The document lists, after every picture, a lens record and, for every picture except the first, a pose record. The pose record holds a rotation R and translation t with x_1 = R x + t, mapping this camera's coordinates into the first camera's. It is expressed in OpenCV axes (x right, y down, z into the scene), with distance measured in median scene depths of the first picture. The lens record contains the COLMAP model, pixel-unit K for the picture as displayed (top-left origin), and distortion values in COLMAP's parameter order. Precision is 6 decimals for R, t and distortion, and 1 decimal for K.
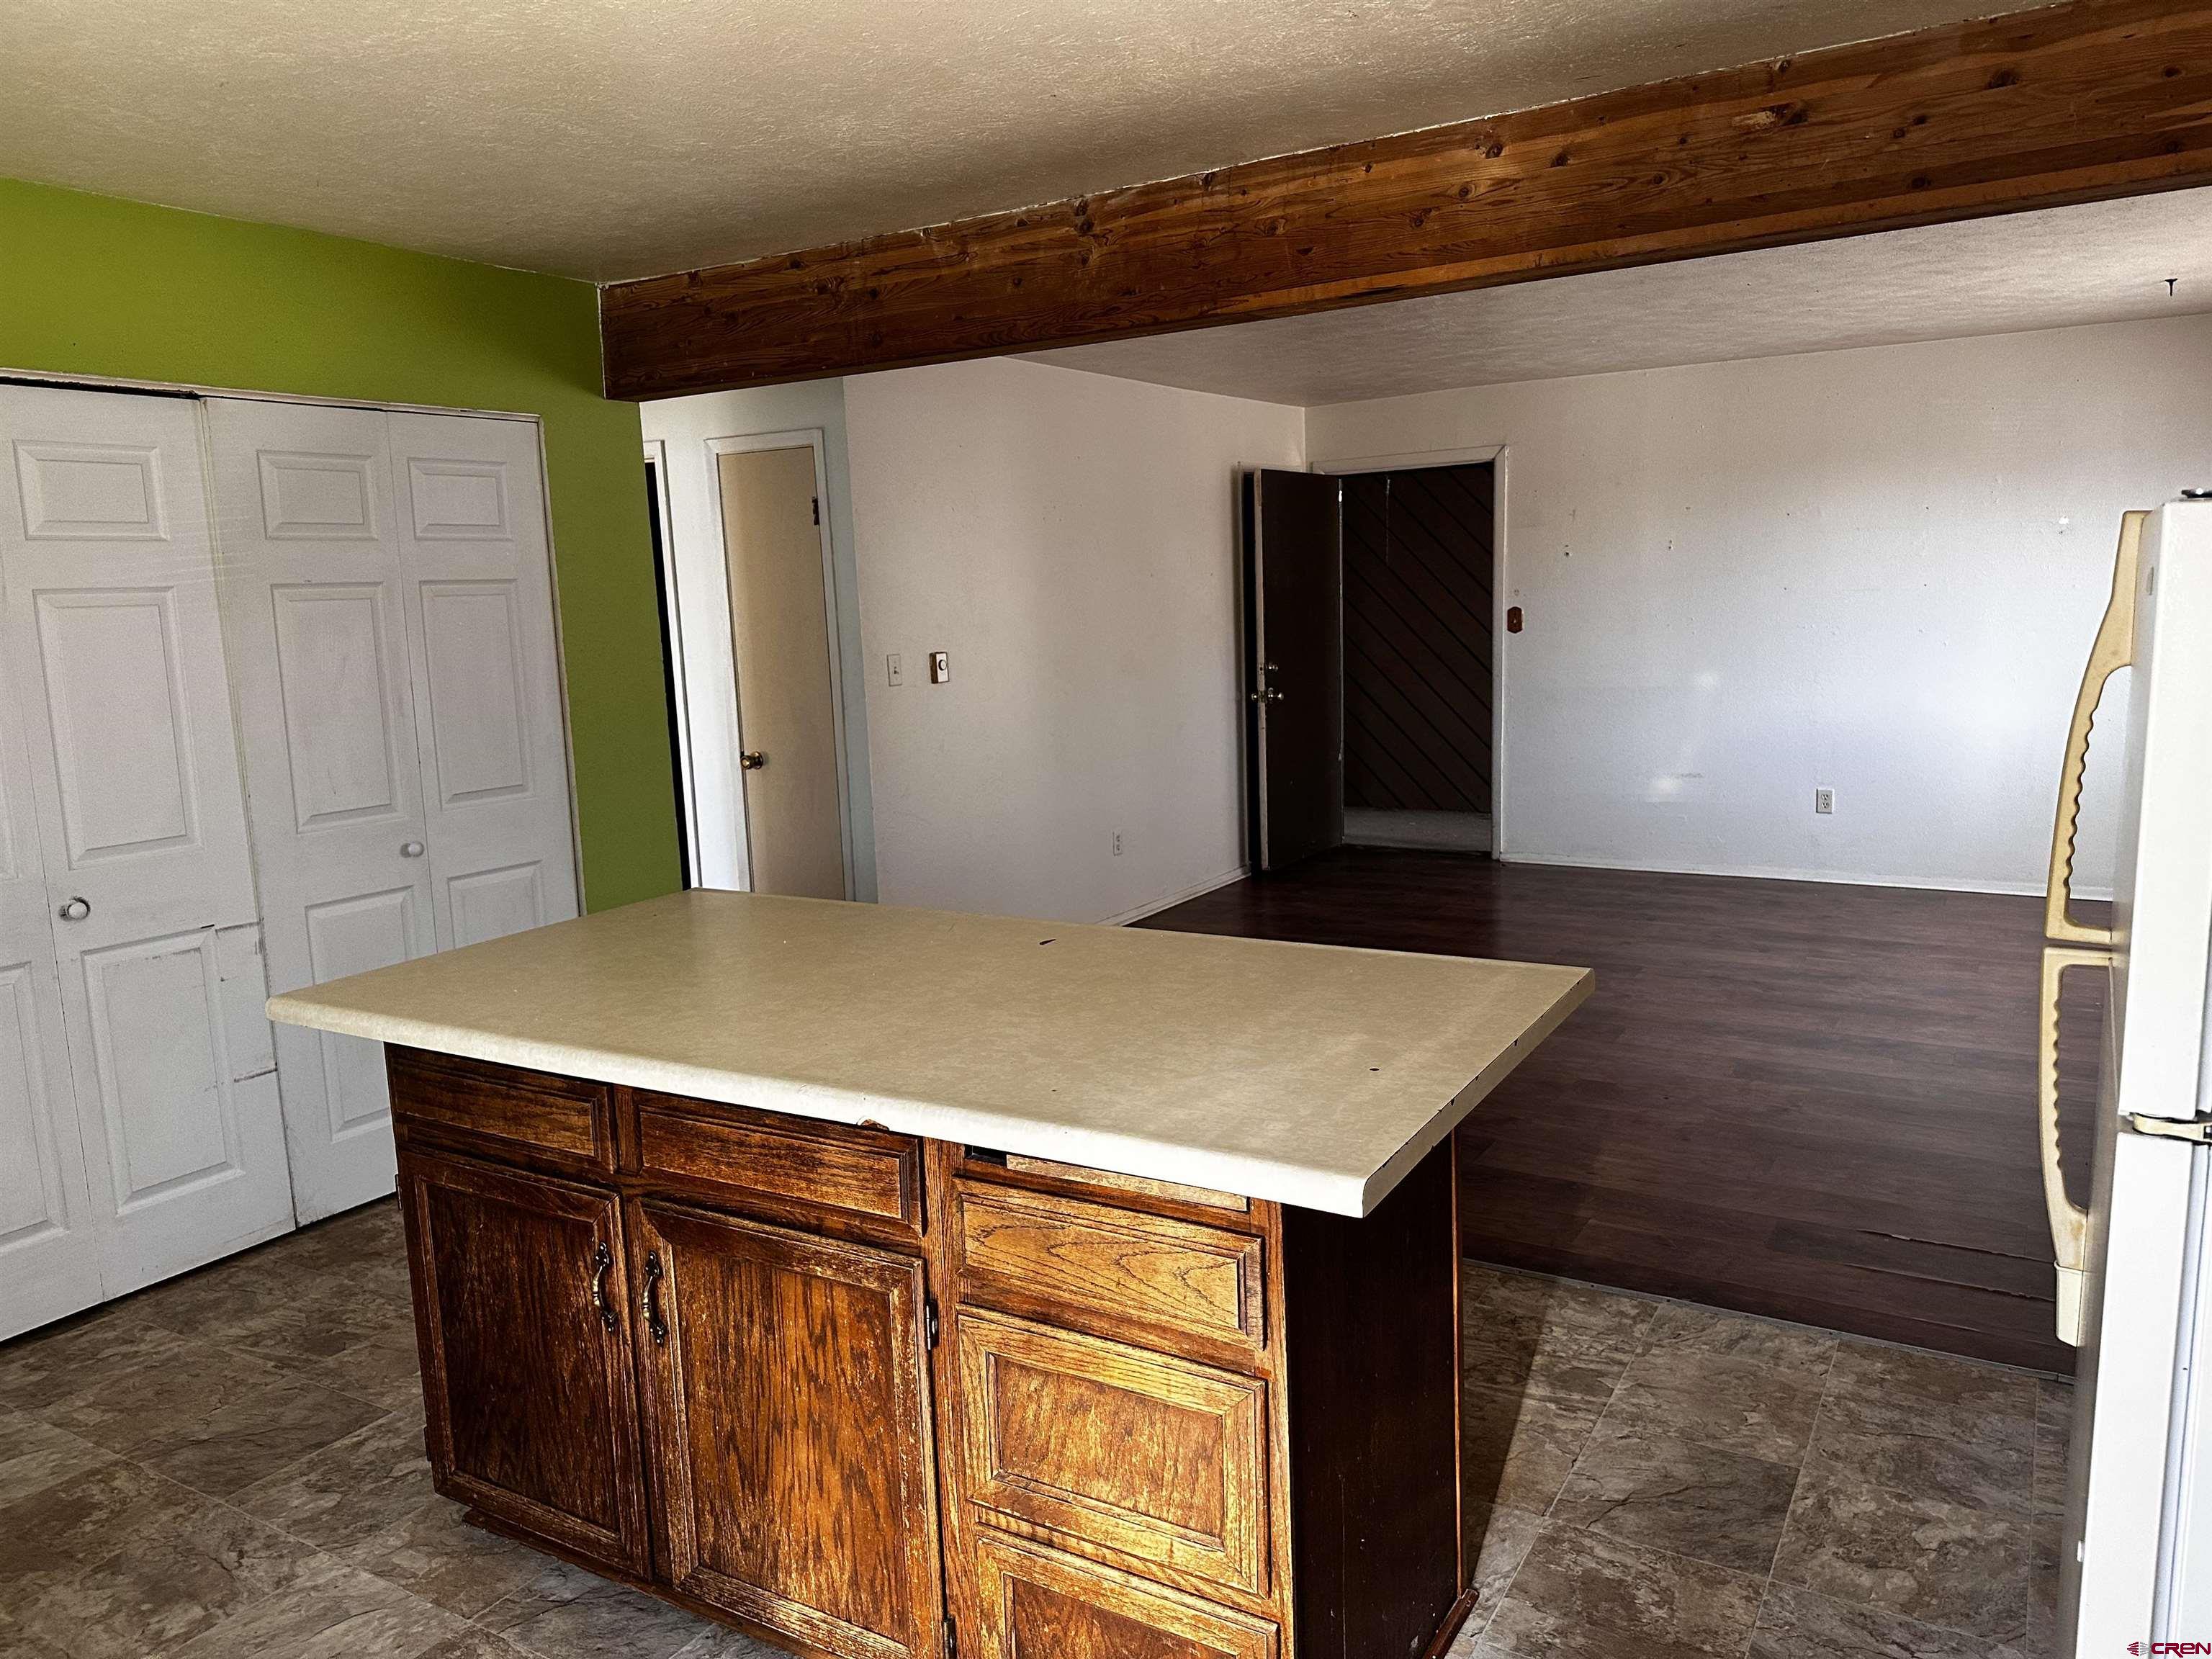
lens RADIAL K [[1556.2, 0, 1106.0], [0, 1556.2, 829.5], [0, 0, 1]] dist [0.047886, -0.063176]
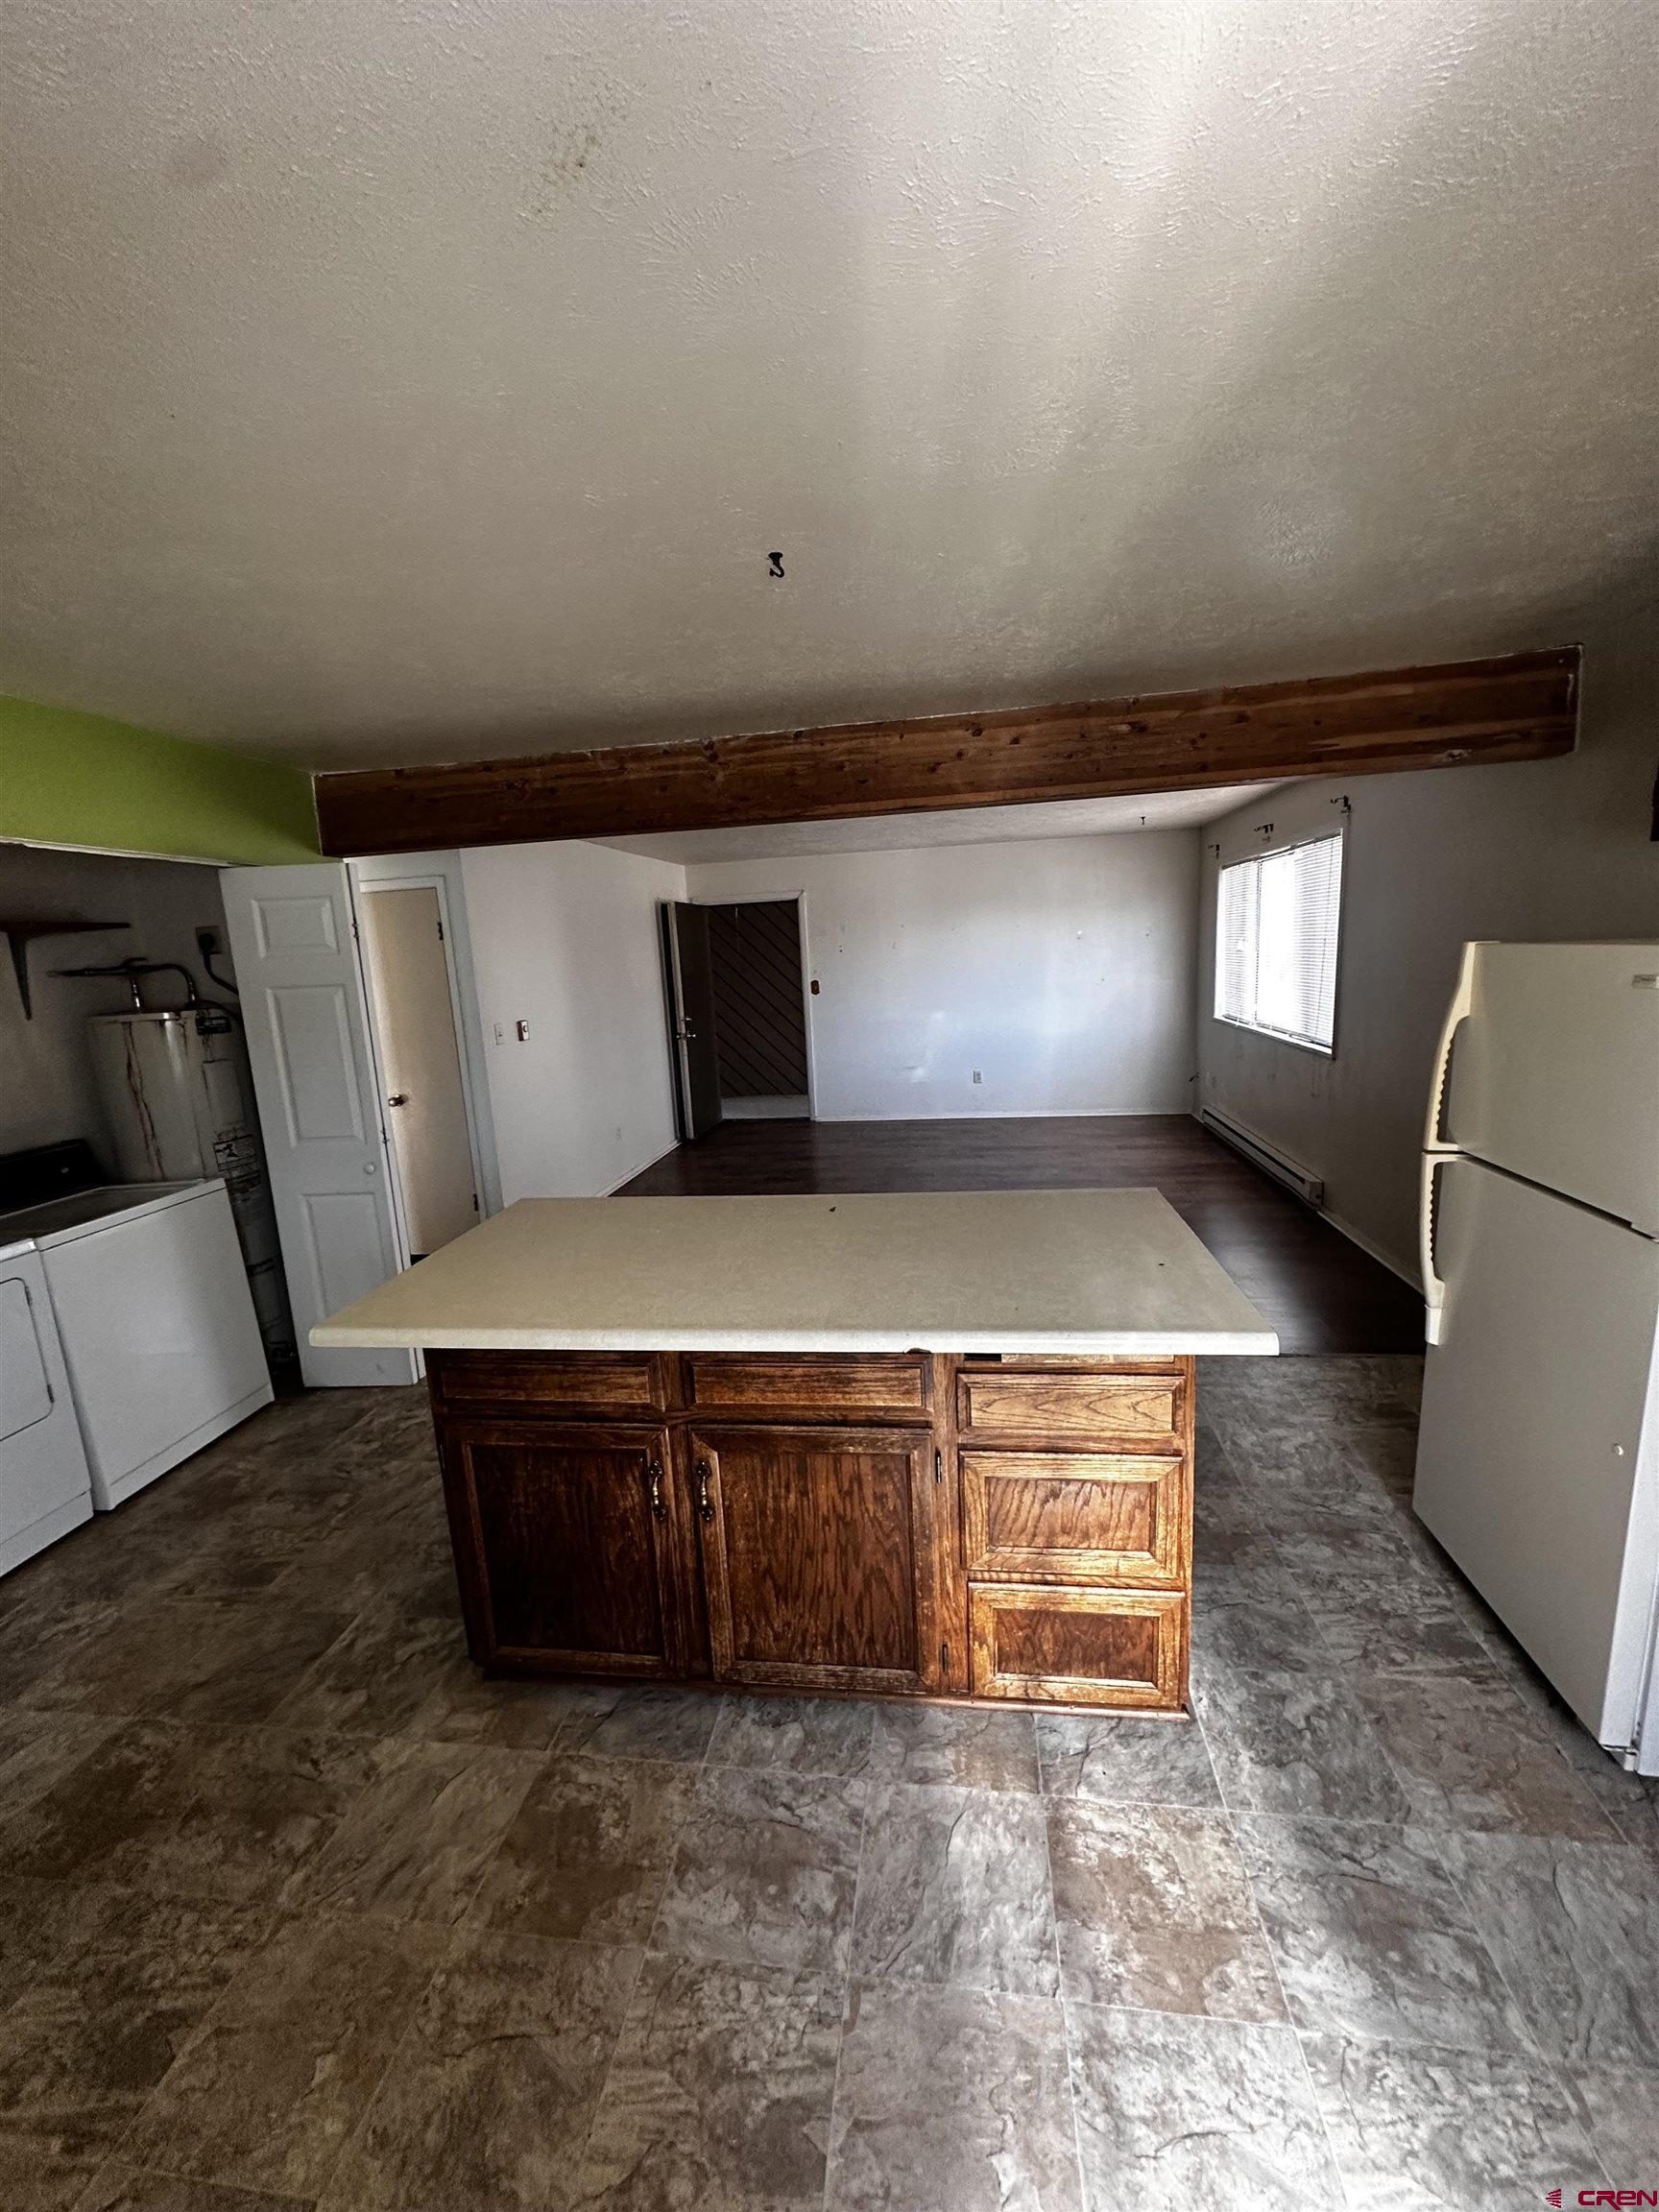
lens RADIAL K [[889.3, 0, 829.5], [0, 889.3, 1106.0], [0, 0, 1]] dist [-0.002827, -0.000116]
pose [[0.920712, -0.083162, 0.381279, -0.447170], [0.081044, 0.996476, 0.021638, -0.061630], [-0.381734, 0.010978, 0.924207, 0.183756]]
